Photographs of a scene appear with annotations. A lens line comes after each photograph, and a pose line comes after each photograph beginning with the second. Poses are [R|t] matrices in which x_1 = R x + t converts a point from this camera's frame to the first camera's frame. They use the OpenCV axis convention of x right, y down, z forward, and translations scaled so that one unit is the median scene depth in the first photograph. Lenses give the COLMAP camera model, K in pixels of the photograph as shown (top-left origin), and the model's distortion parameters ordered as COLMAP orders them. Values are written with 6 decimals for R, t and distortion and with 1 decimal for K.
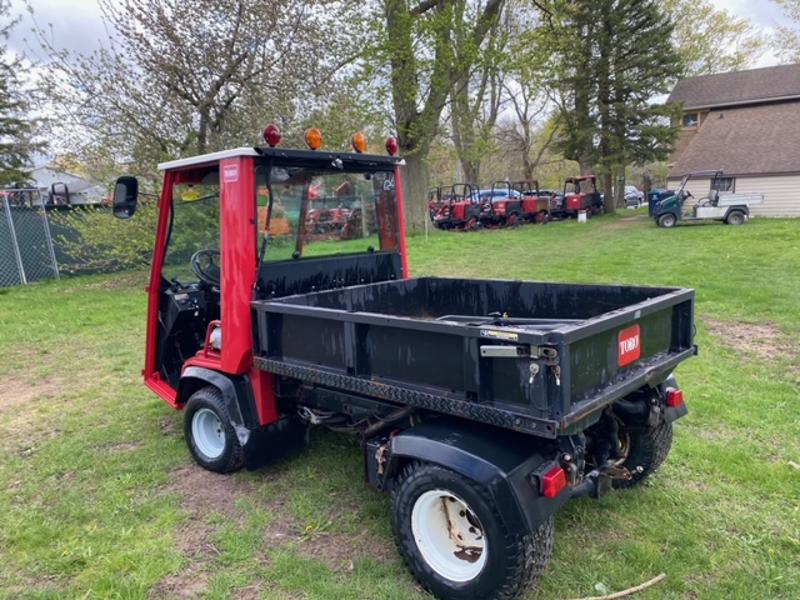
lens RADIAL K [[605.4, 0, 403.3], [0, 605.4, 303.4], [0, 0, 1]] dist [0.048380, -0.035997]
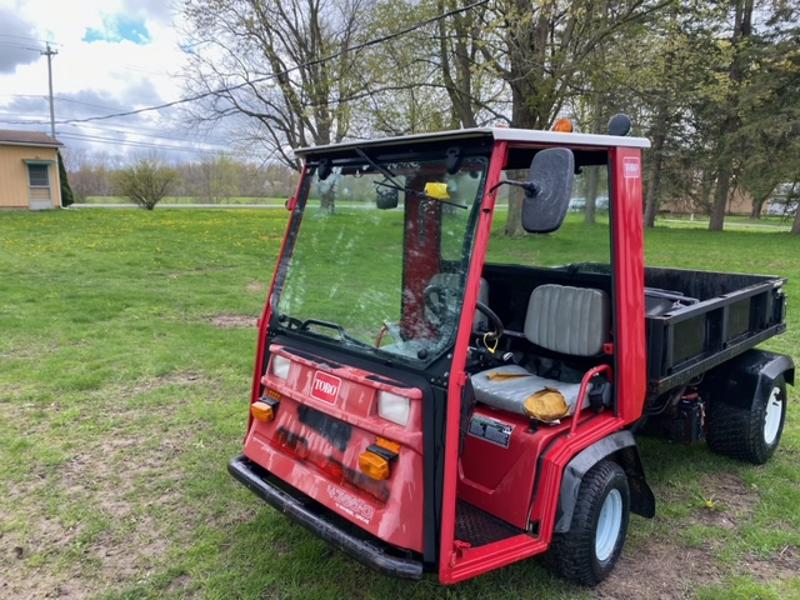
lens RADIAL K [[605.4, 0, 399.3], [0, 605.4, 301.9], [0, 0, 1]] dist [0.048380, -0.035997]
pose [[0.088643, -0.143671, 0.985648, -0.186280], [0.154127, 0.979603, 0.128929, -0.032315], [-0.984067, 0.140487, 0.108978, 0.207681]]
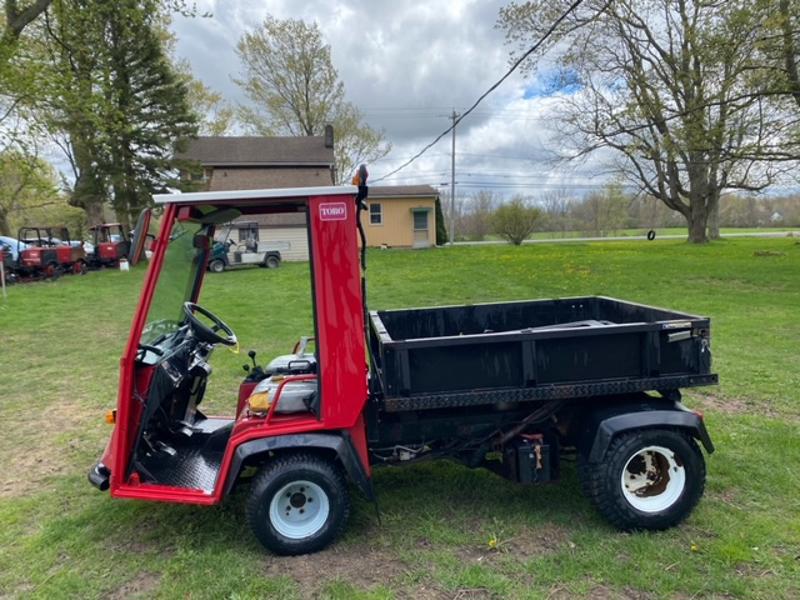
lens RADIAL K [[605.4, 0, 393.4], [0, 605.4, 302.9], [0, 0, 1]] dist [0.048380, -0.035997]
pose [[0.673858, -0.077515, 0.734783, -0.153560], [0.136140, 0.990480, -0.020361, -0.007240], [-0.726210, 0.113754, 0.677996, 0.053492]]
